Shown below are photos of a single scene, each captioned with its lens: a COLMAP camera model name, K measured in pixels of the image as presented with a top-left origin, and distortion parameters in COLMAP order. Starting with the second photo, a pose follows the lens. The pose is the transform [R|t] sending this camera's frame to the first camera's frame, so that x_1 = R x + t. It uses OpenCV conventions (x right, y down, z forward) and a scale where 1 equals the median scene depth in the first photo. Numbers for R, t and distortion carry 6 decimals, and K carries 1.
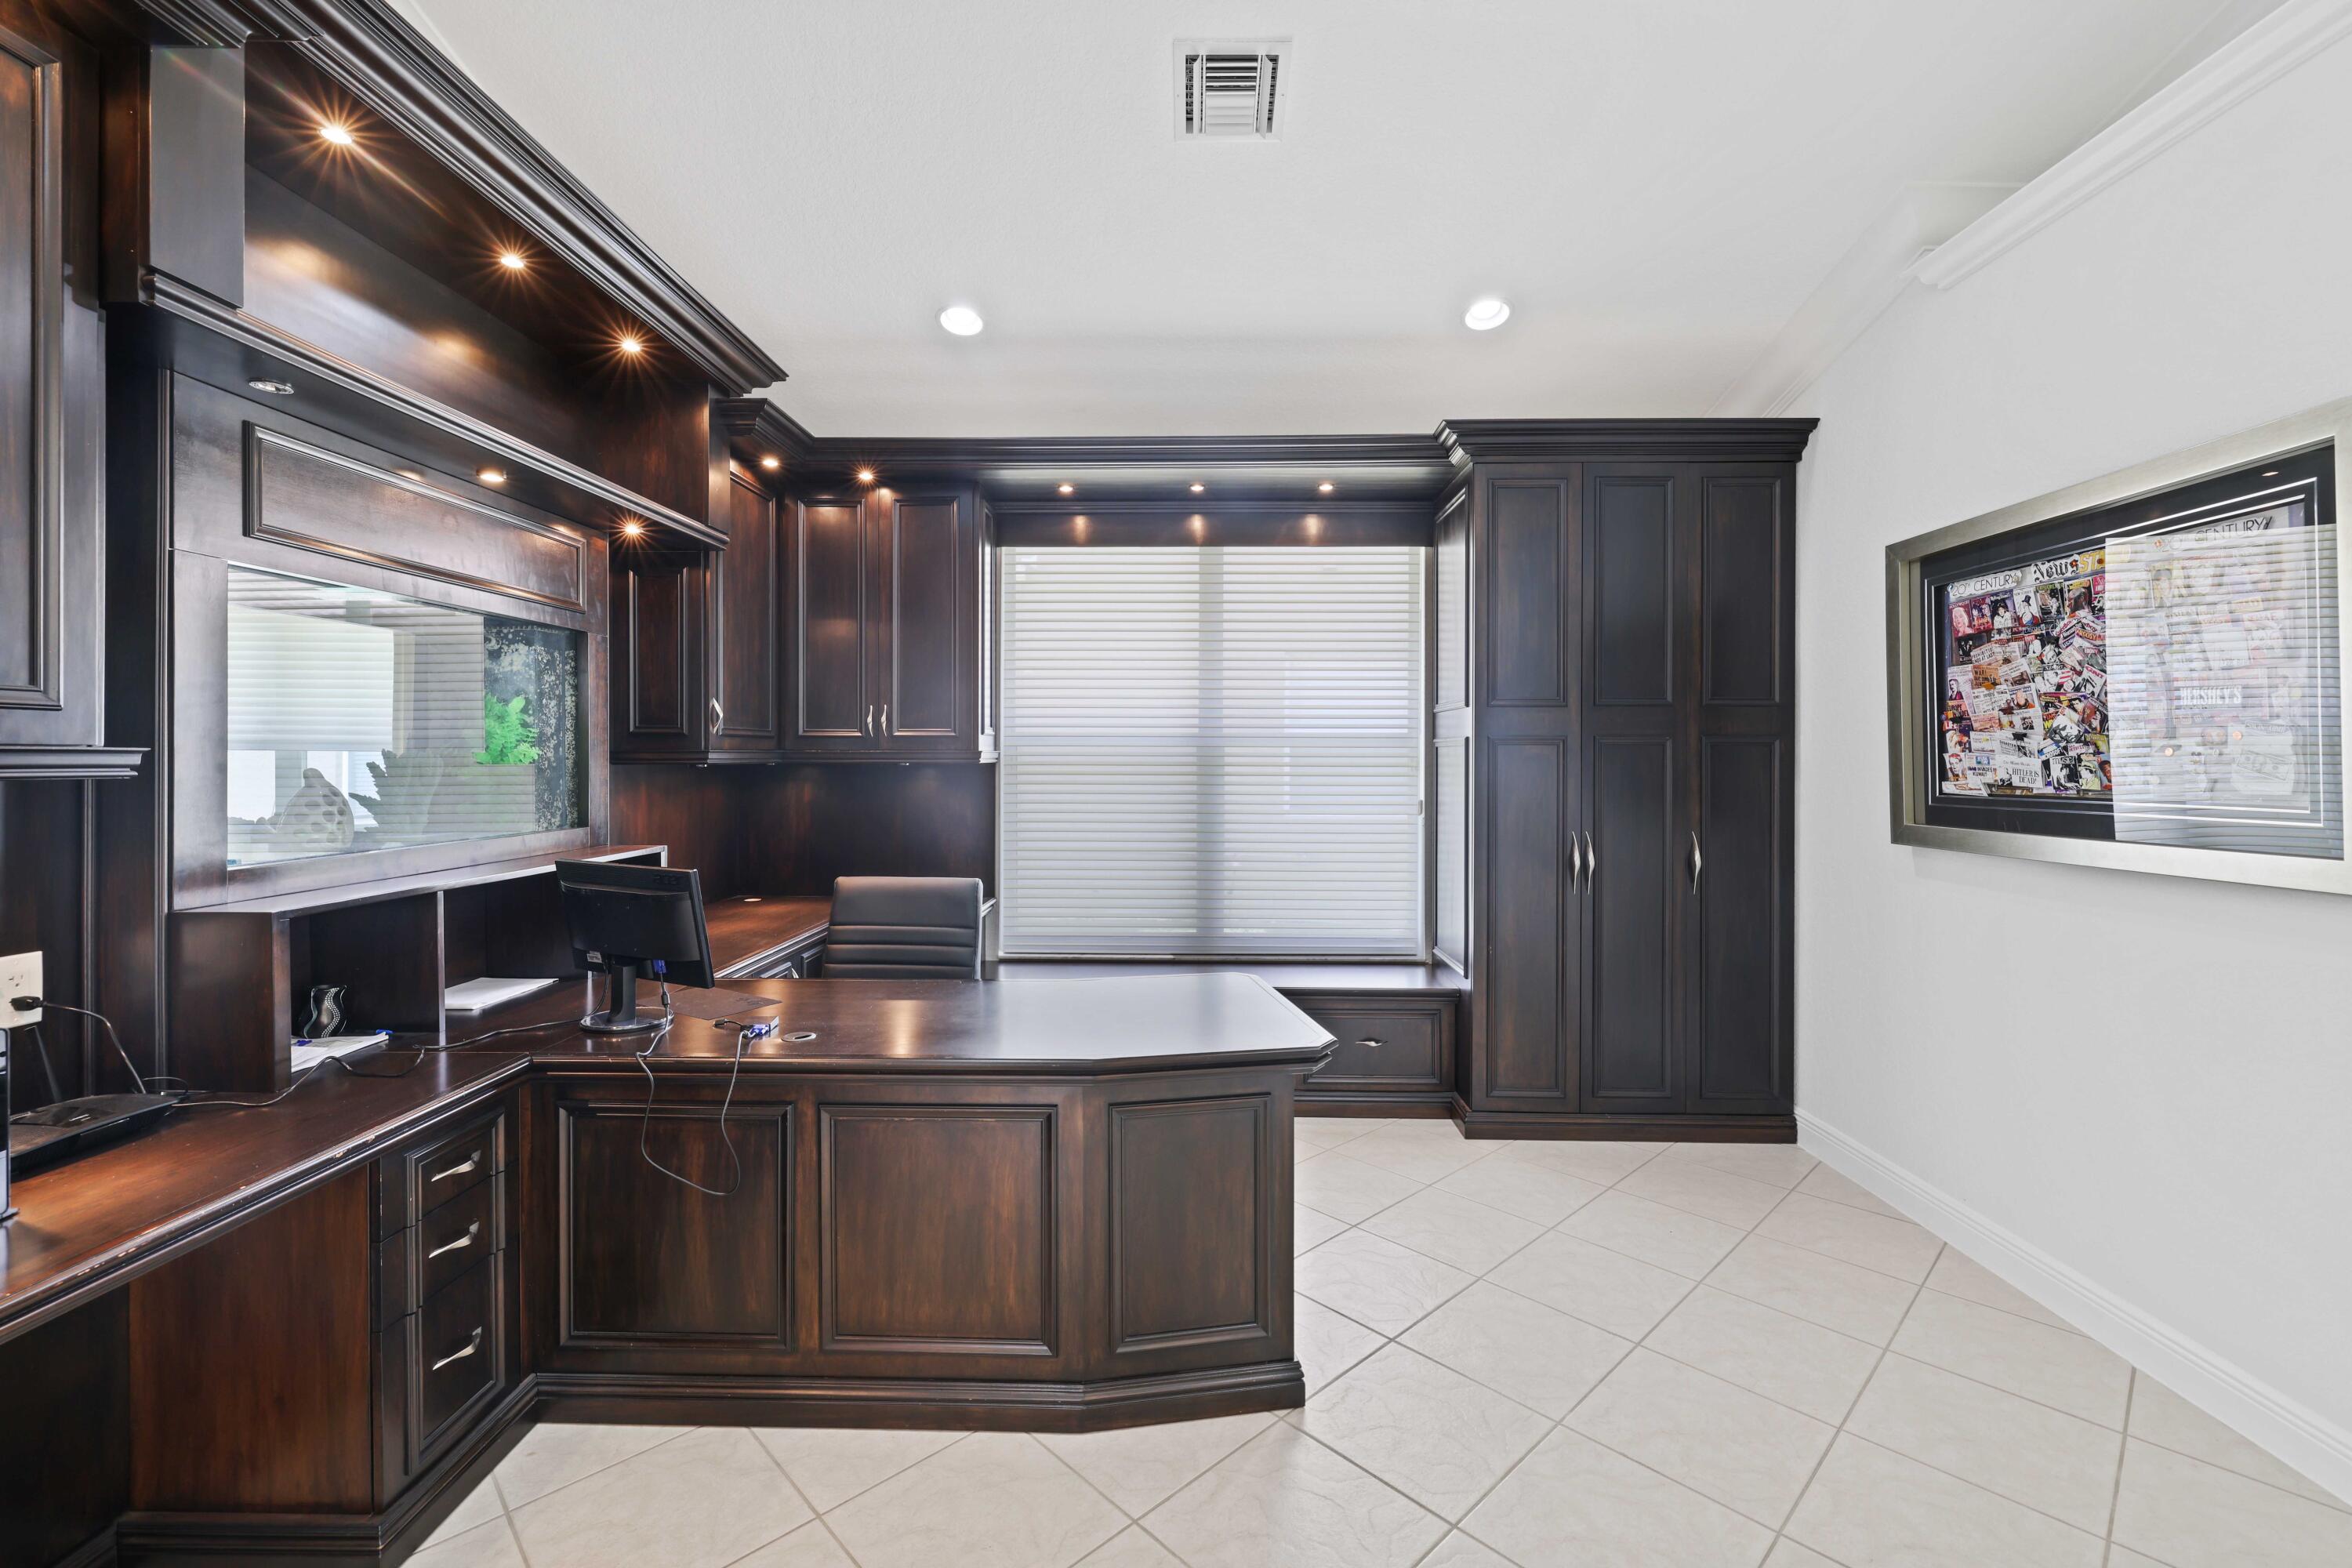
lens RADIAL K [[992.1, 0, 1168.2], [0, 992.1, 766.2], [0, 0, 1]] dist [0.003319, 0.000186]
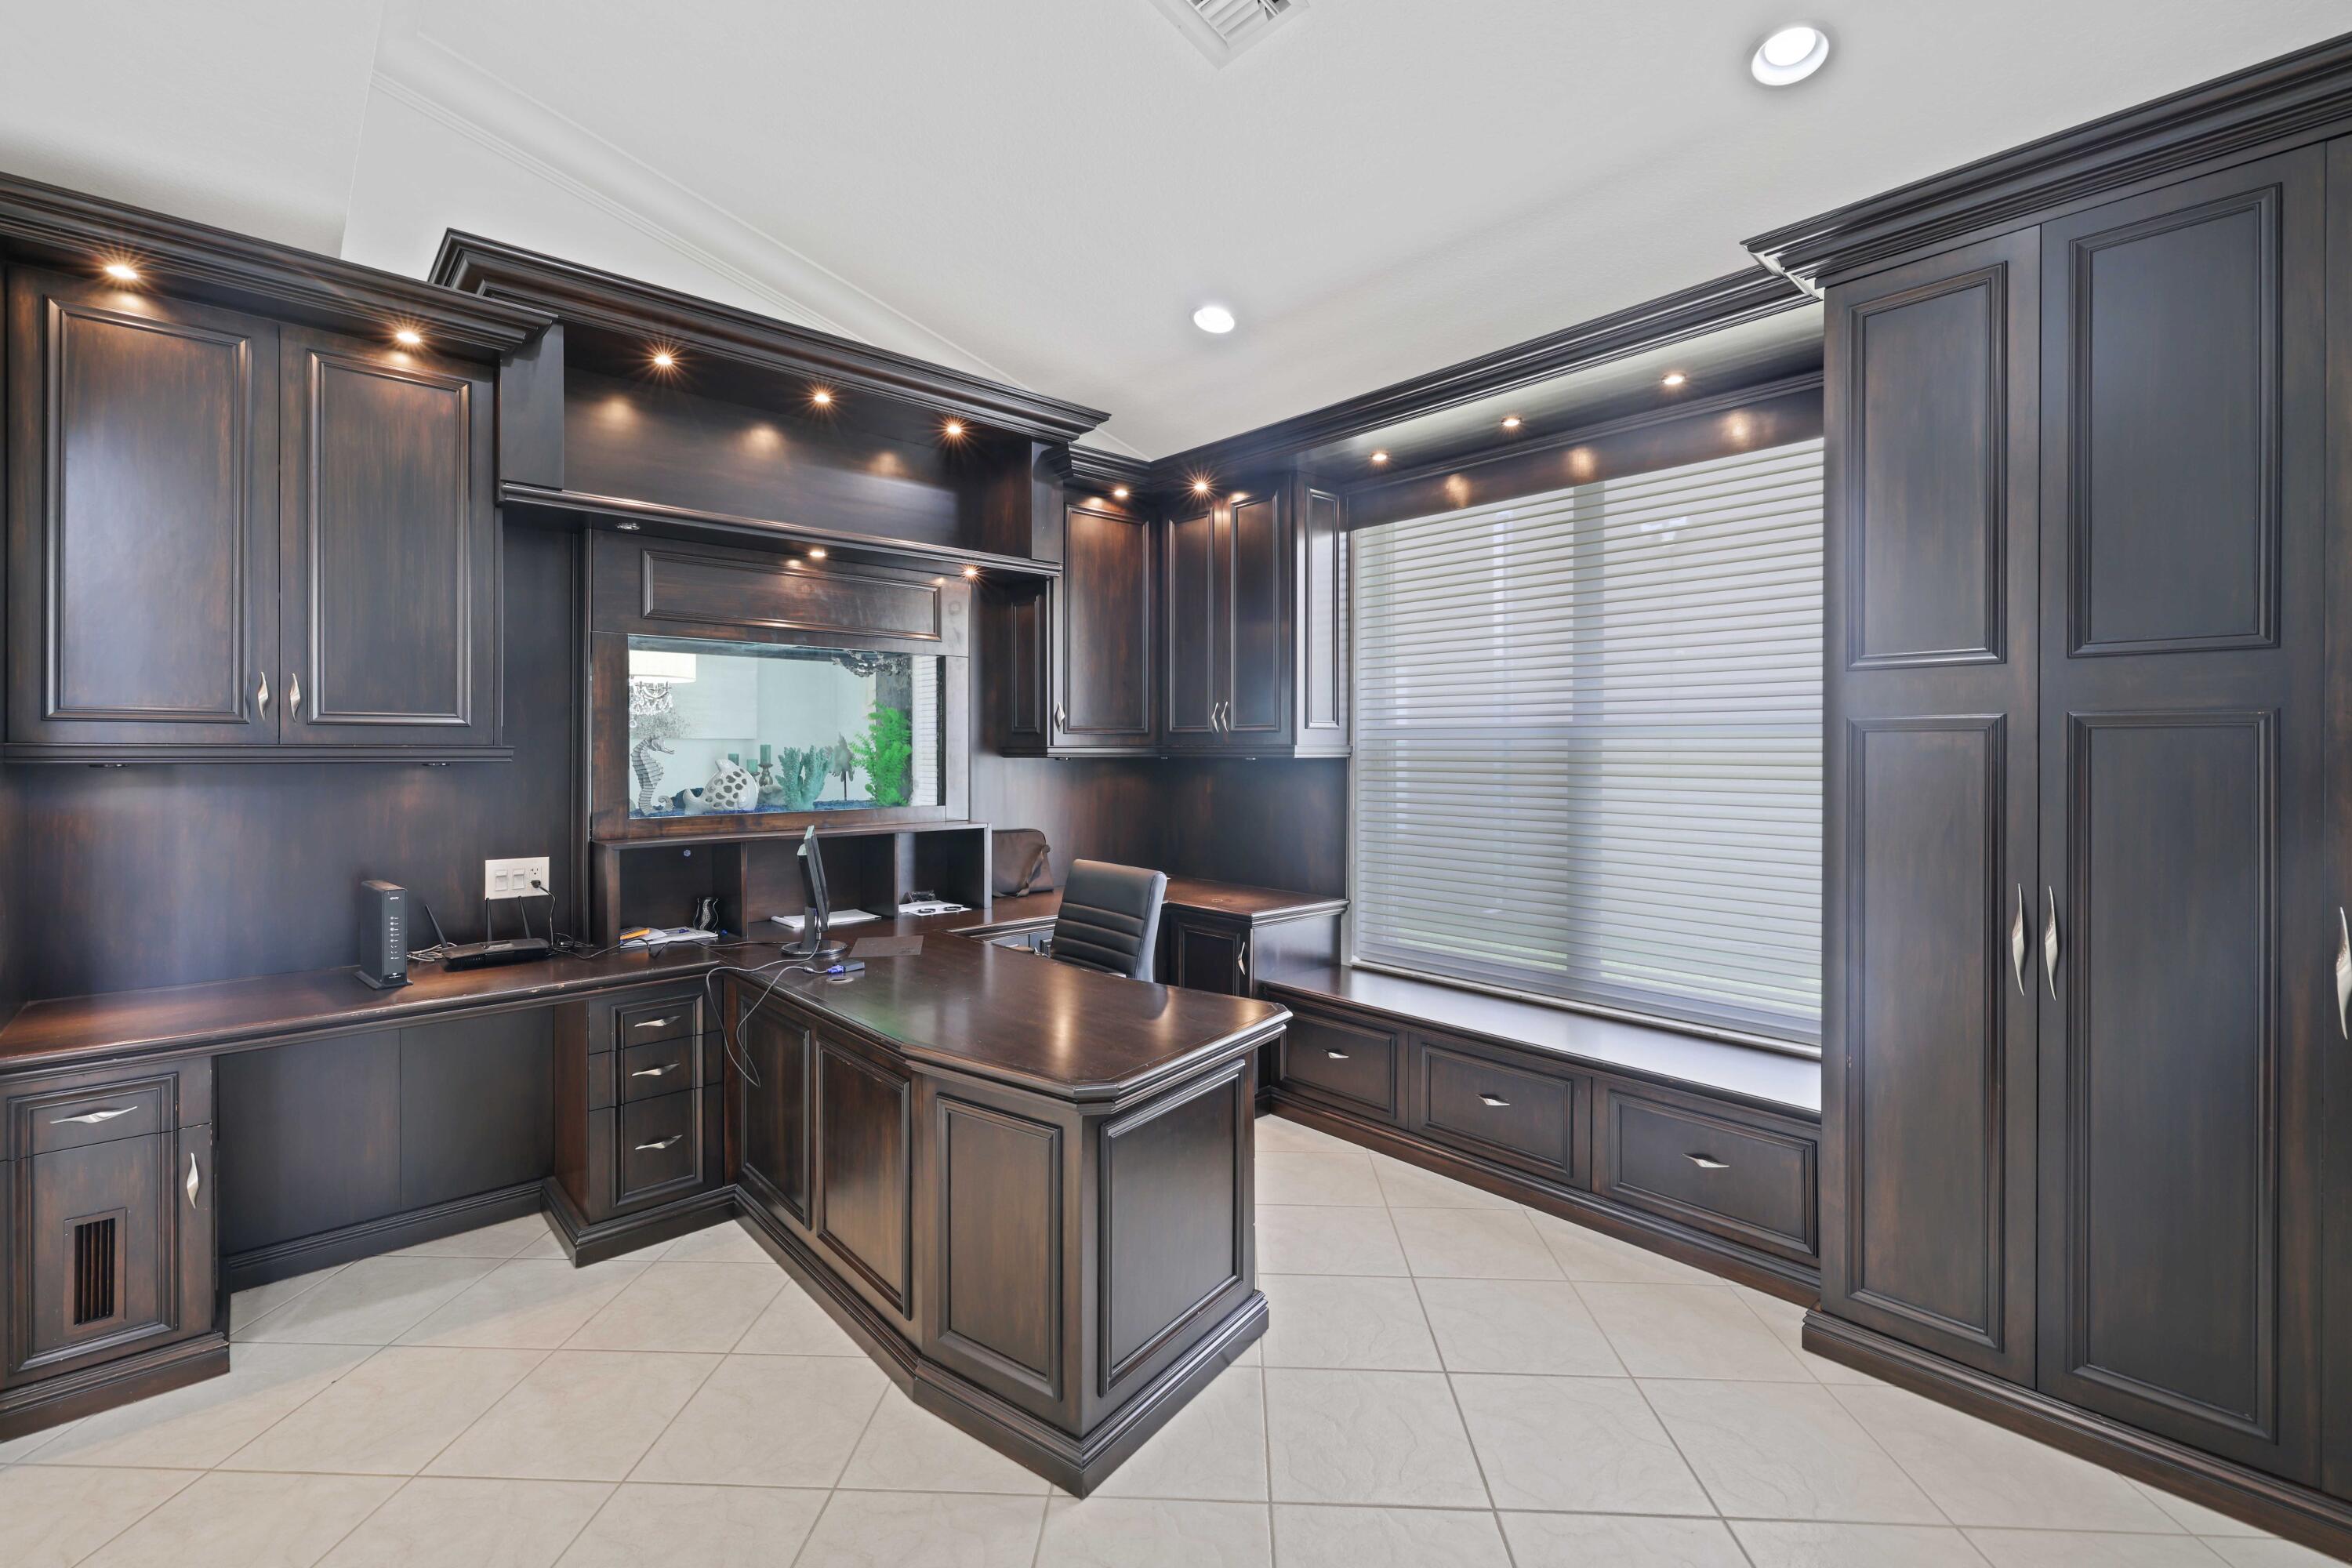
lens RADIAL K [[992.1, 0, 1125.3], [0, 992.1, 749.5], [0, 0, 1]] dist [0.003319, 0.000186]
pose [[0.679246, 0.002839, -0.733905, 0.433112], [-0.005183, 0.999986, -0.000929, -0.010303], [0.733892, 0.004434, 0.679251, 0.229806]]
